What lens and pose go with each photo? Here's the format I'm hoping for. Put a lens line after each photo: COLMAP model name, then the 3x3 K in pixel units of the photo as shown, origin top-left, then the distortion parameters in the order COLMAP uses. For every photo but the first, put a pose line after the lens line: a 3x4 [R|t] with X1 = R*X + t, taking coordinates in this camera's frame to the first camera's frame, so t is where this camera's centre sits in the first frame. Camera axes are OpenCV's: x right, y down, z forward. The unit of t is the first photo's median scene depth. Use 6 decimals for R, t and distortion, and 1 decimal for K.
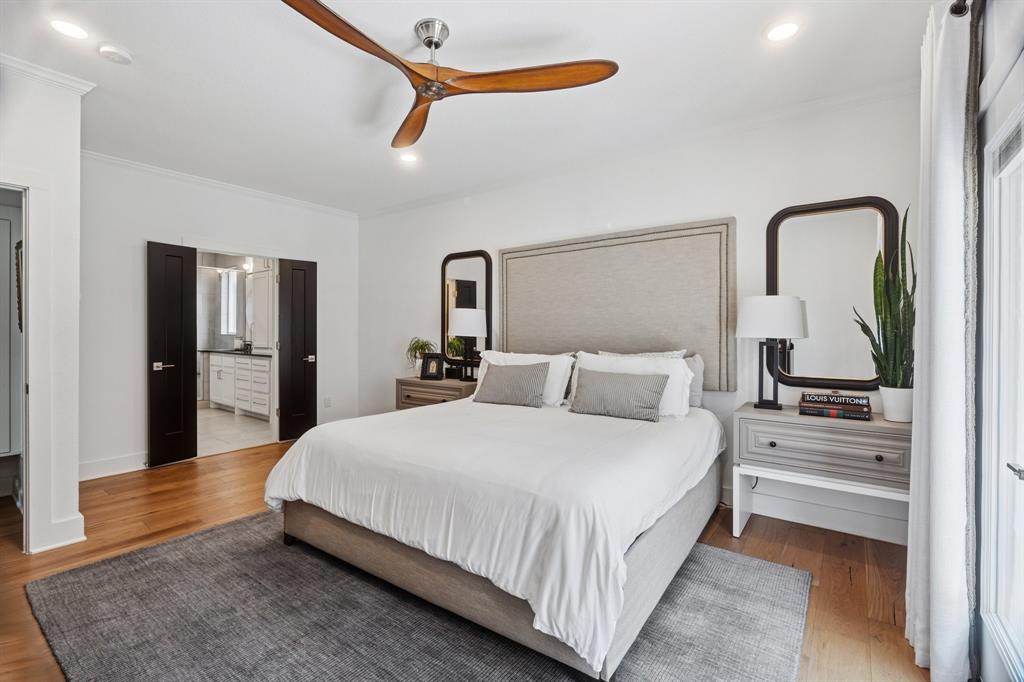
lens RADIAL K [[458.0, 0, 511.1], [0, 458.0, 335.7], [0, 0, 1]] dist [-0.007716, 0.001741]
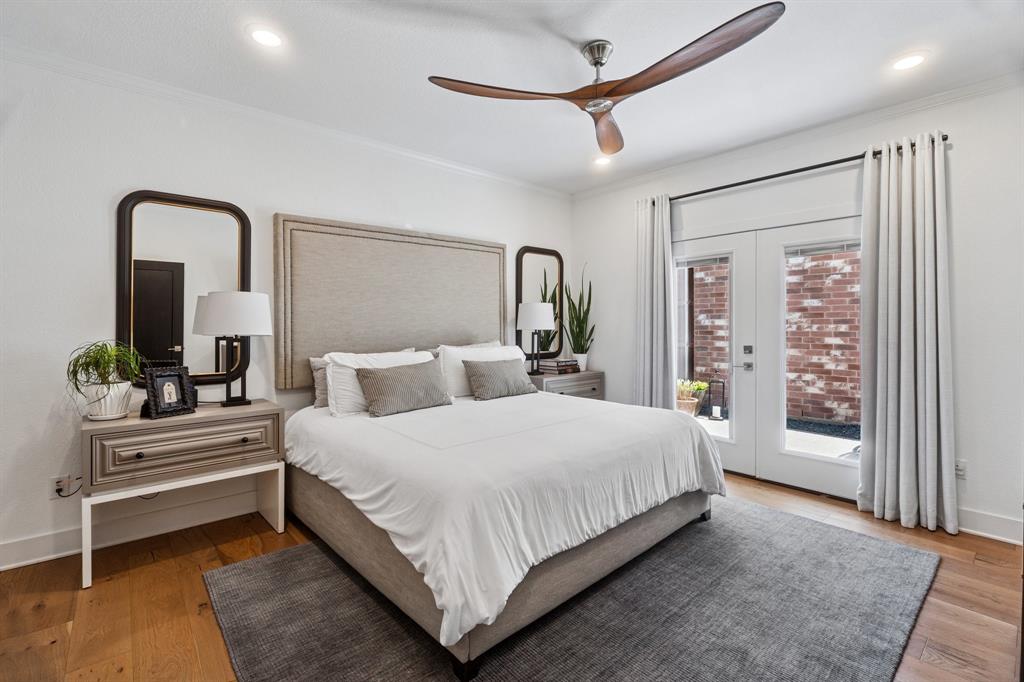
lens RADIAL K [[458.0, 0, 520.1], [0, 458.0, 323.4], [0, 0, 1]] dist [-0.007716, 0.001741]
pose [[0.210103, 0.001343, 0.977678, -0.761261], [0.016525, 0.999851, -0.004924, -0.006576], [-0.977540, 0.017190, 0.210050, 0.568642]]
